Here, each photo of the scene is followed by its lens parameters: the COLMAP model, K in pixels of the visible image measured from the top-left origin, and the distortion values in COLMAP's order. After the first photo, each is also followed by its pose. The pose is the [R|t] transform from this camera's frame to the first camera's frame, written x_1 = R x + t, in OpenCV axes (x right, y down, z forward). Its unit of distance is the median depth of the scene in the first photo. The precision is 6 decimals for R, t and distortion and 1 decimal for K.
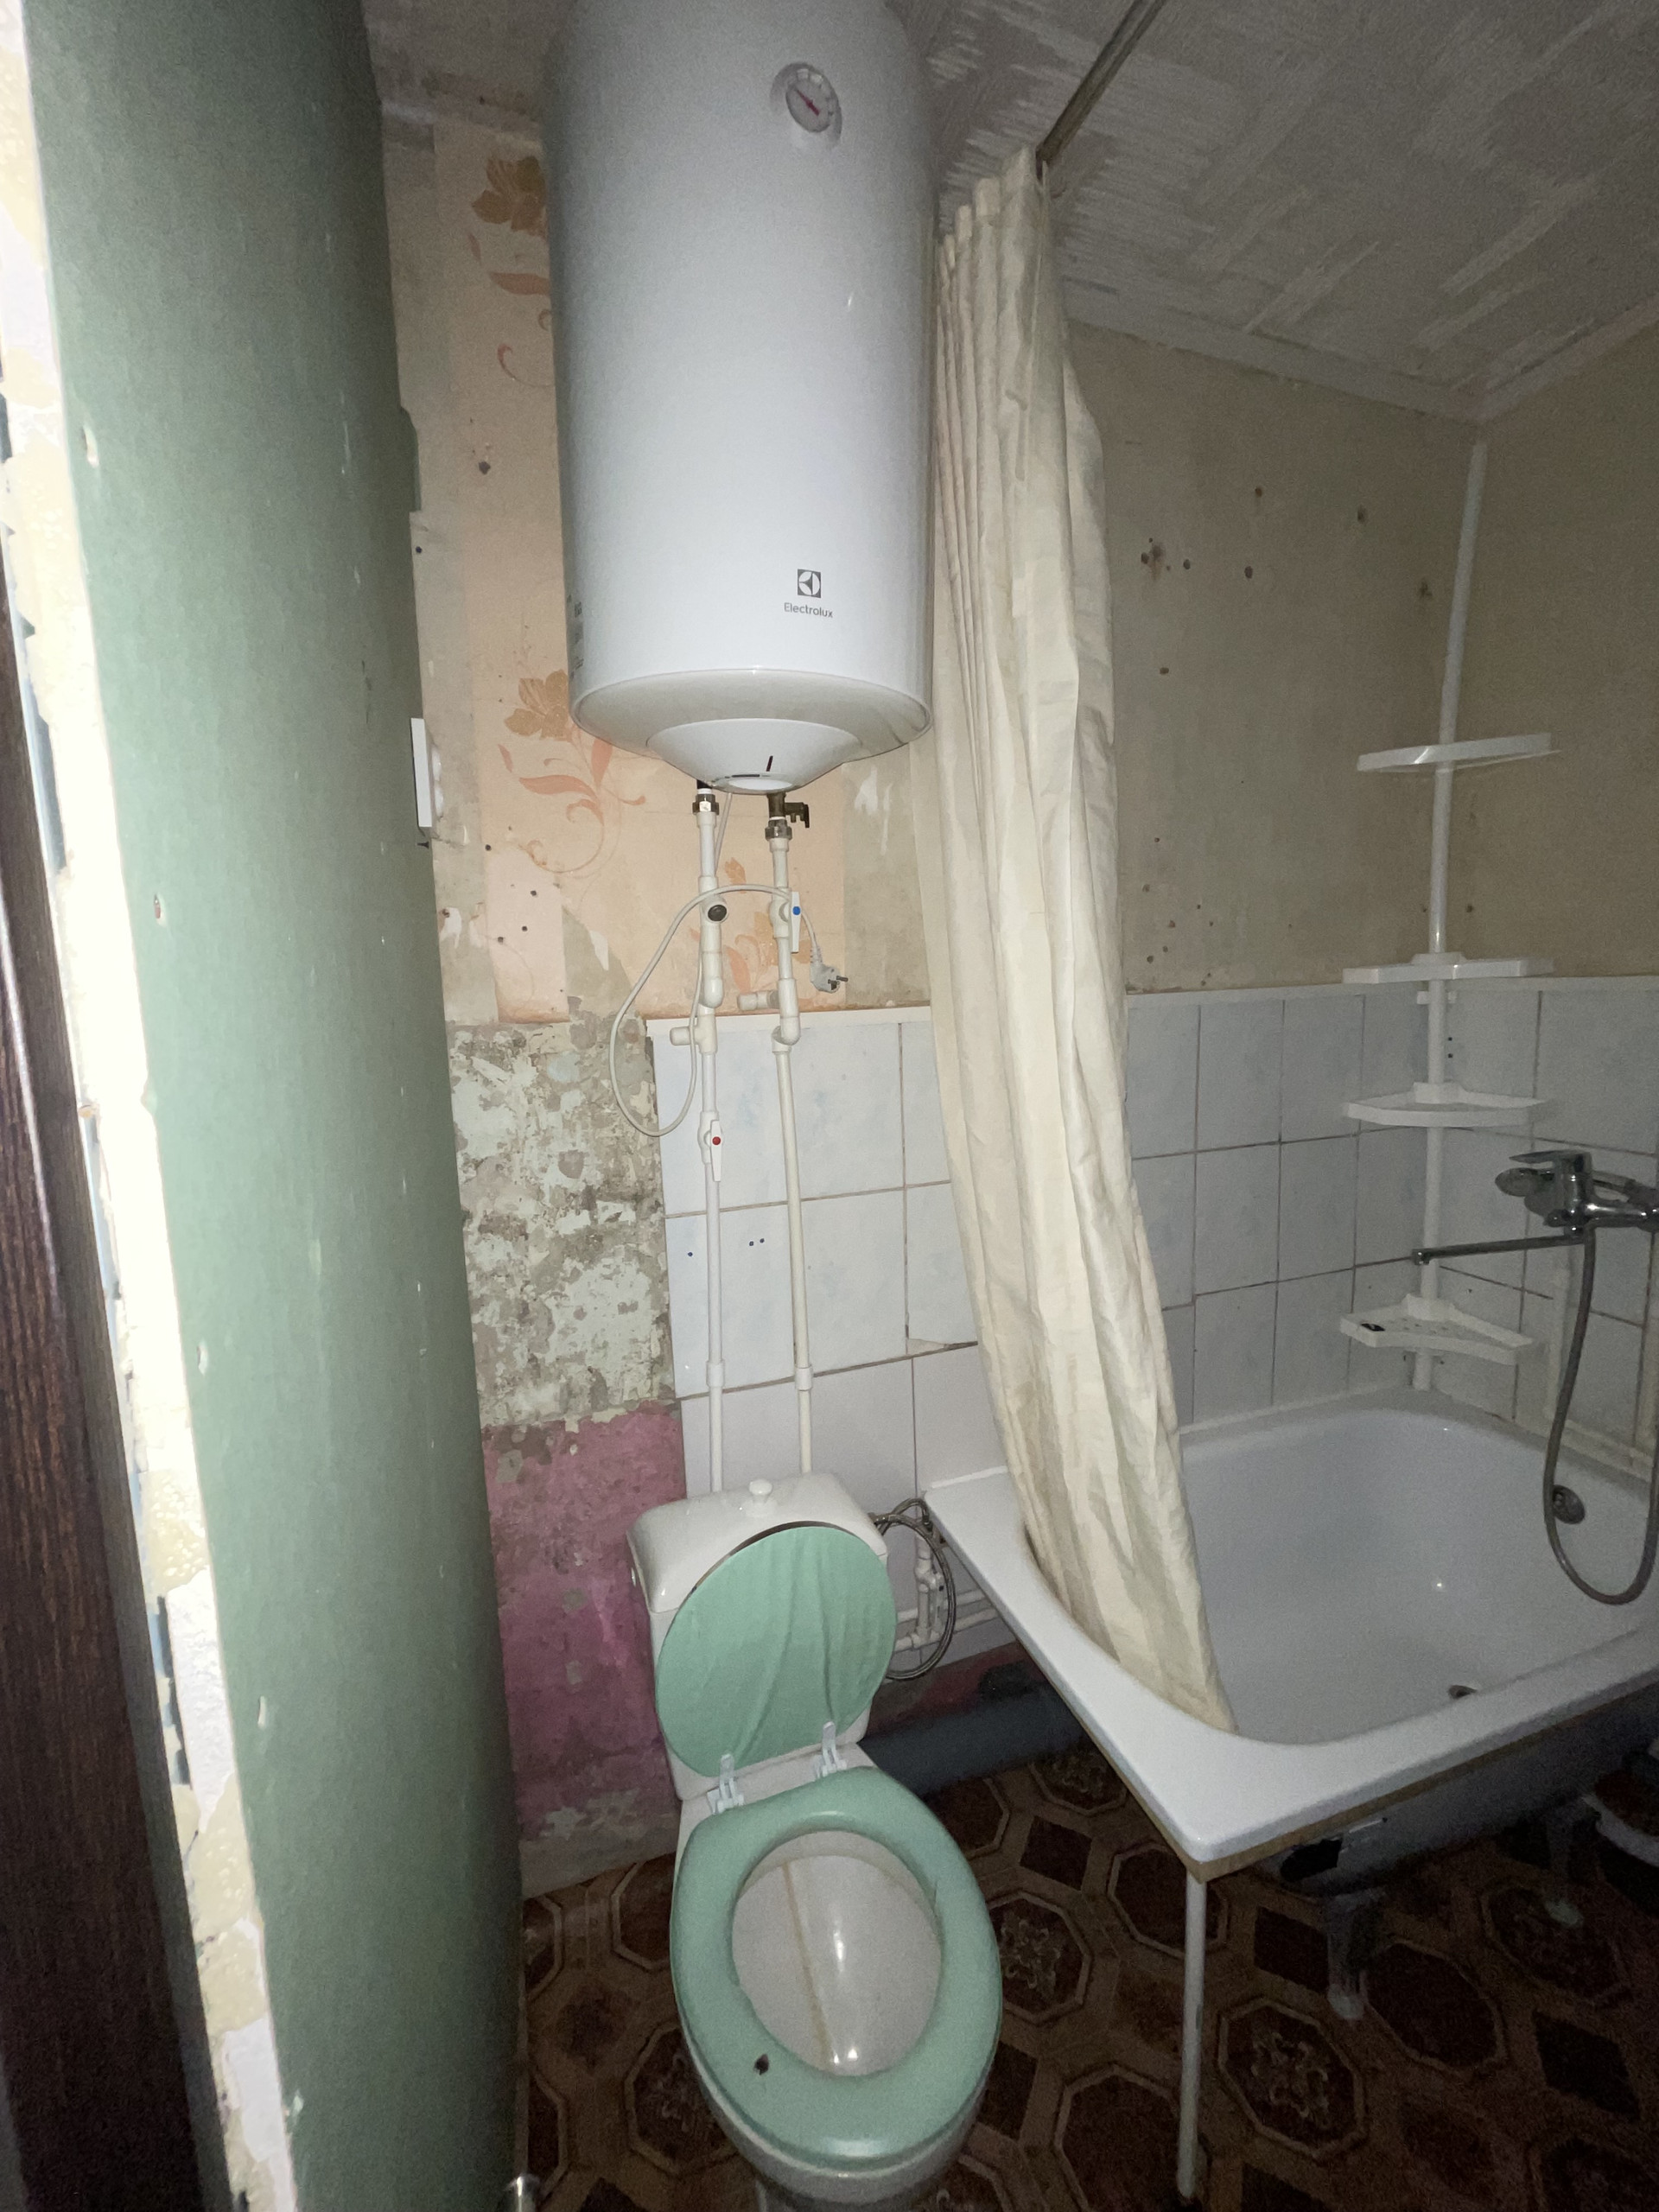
lens RADIAL K [[894.4, 0, 829.5], [0, 894.4, 1106.0], [0, 0, 1]] dist [-0.001759, 0.000128]
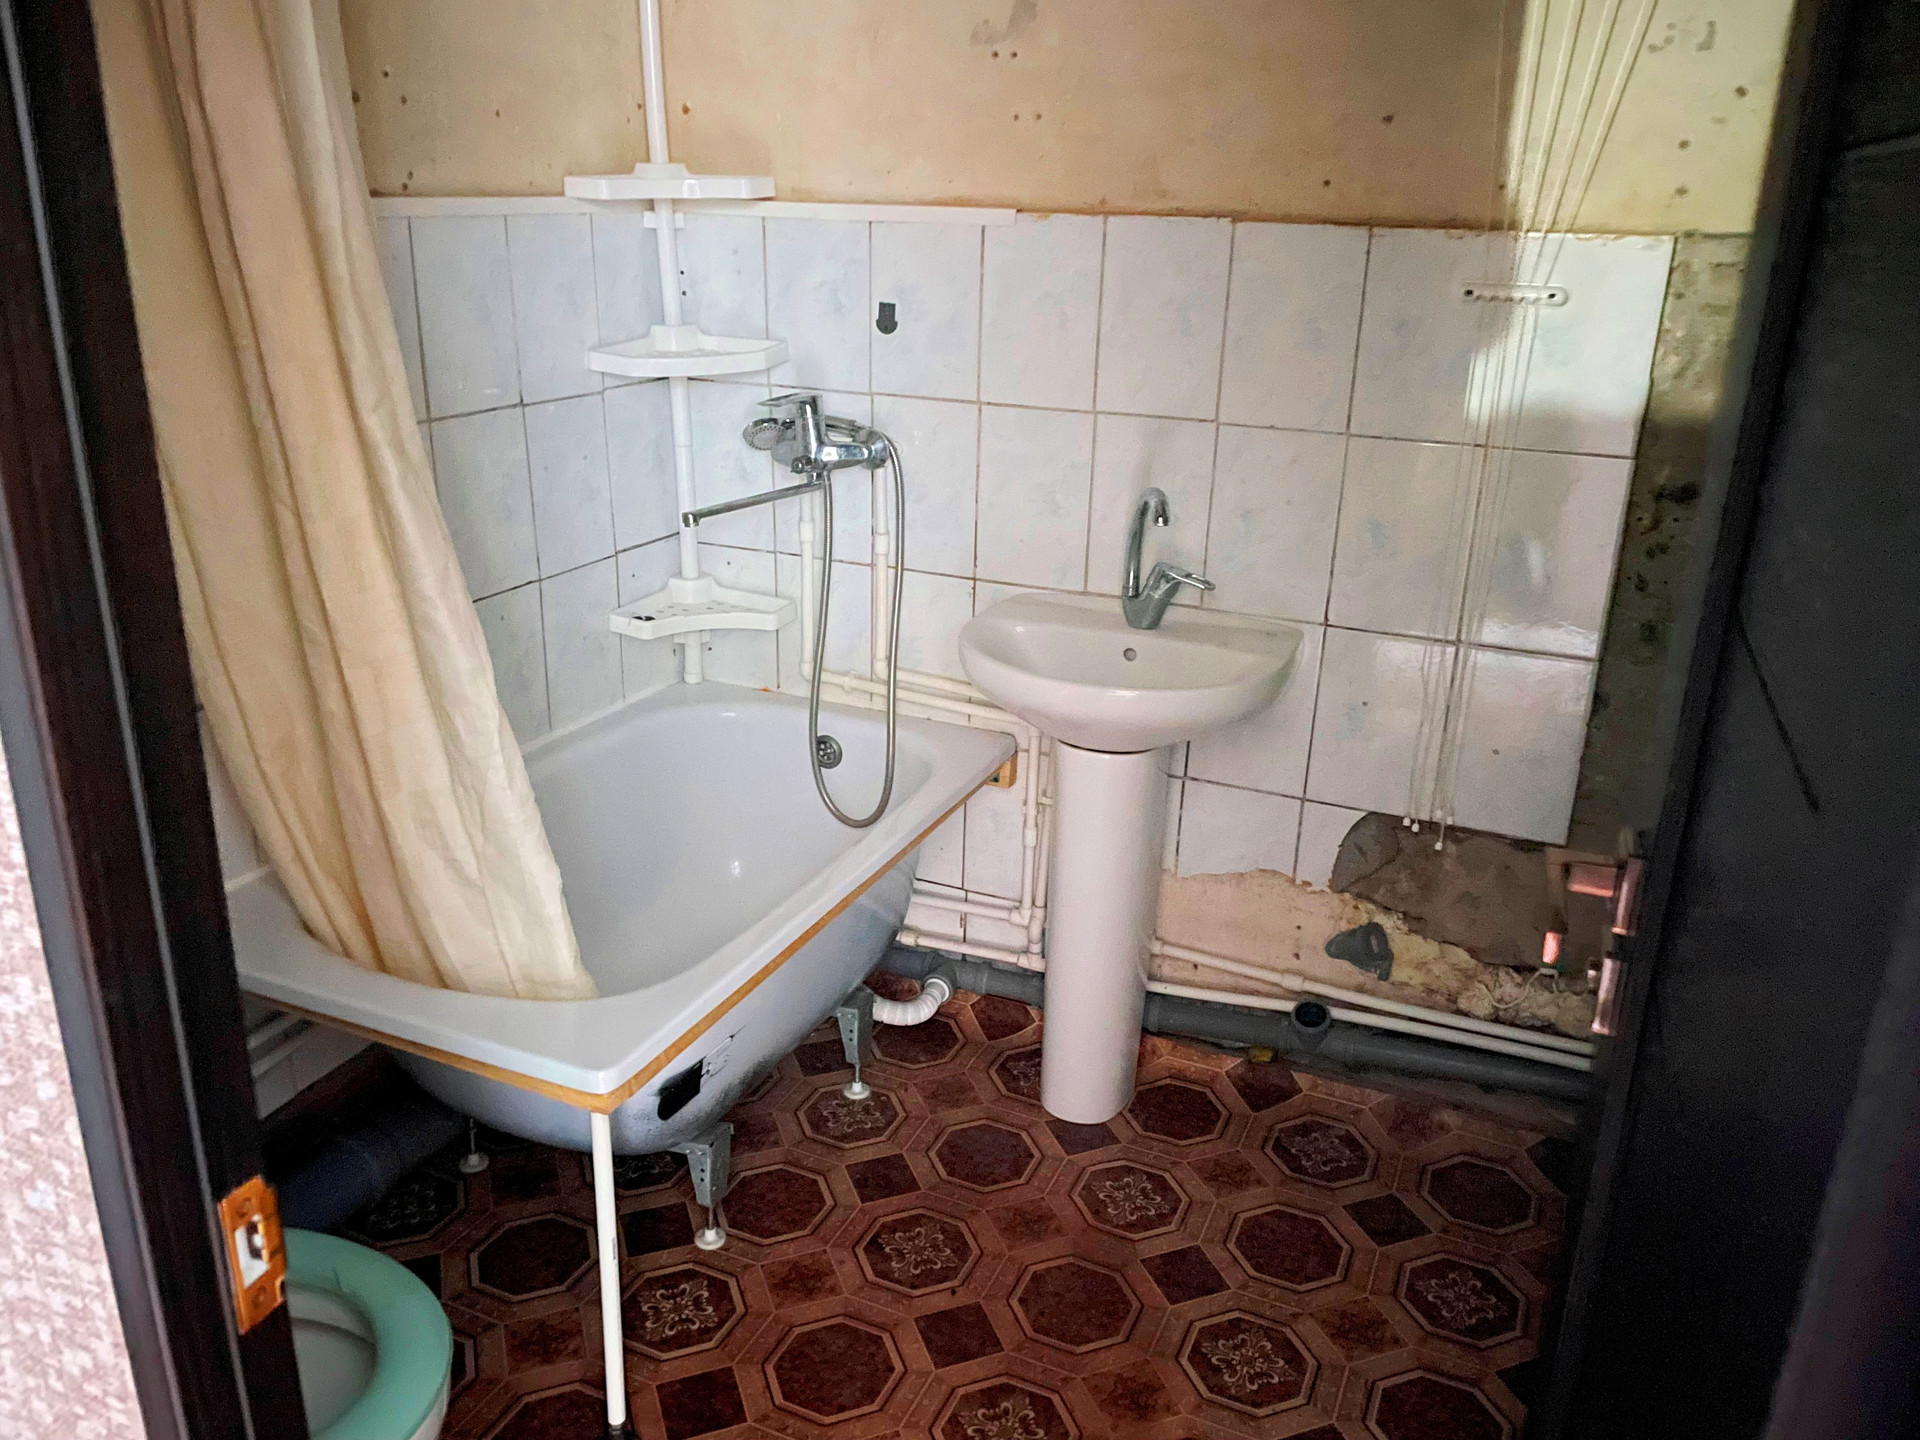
lens RADIAL K [[1456.6, 0, 986.9], [0, 1456.6, 720.1], [0, 0, 1]] dist [0.082255, -0.100208]
pose [[0.666845, -0.206877, 0.715905, -0.226806], [0.050585, 0.971043, 0.233487, 0.029967], [-0.743477, -0.119485, 0.658000, -0.214051]]
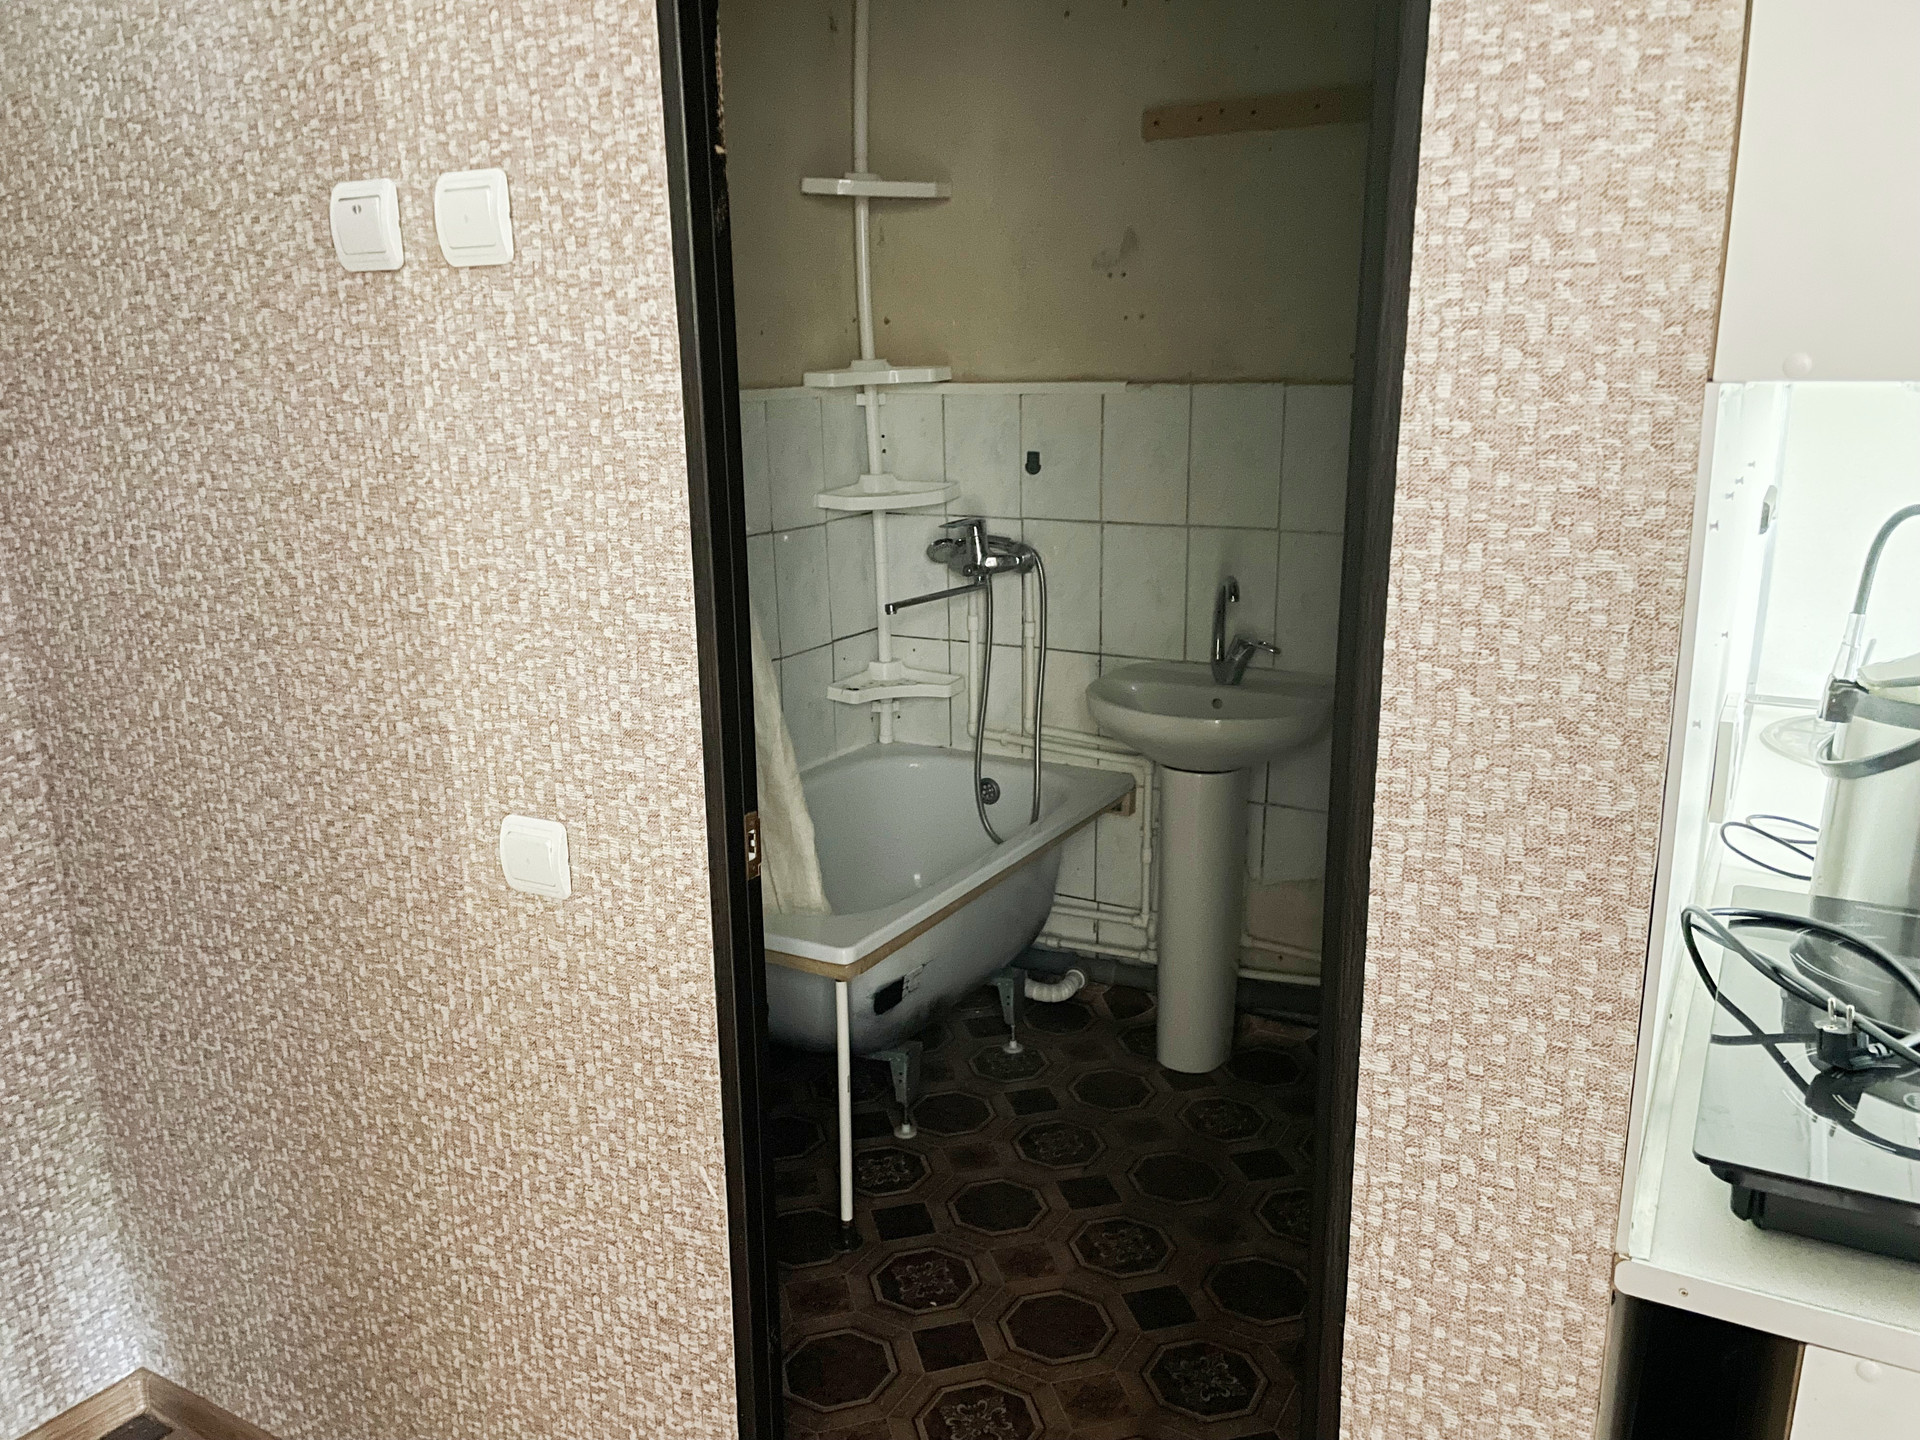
lens RADIAL K [[1456.6, 0, 986.9], [0, 1456.6, 720.1], [0, 0, 1]] dist [0.082255, -0.100208]
pose [[0.738166, -0.139644, 0.660008, -0.557705], [0.076419, 0.989353, 0.123859, 0.071142], [-0.670277, -0.040991, 0.740978, -0.561797]]
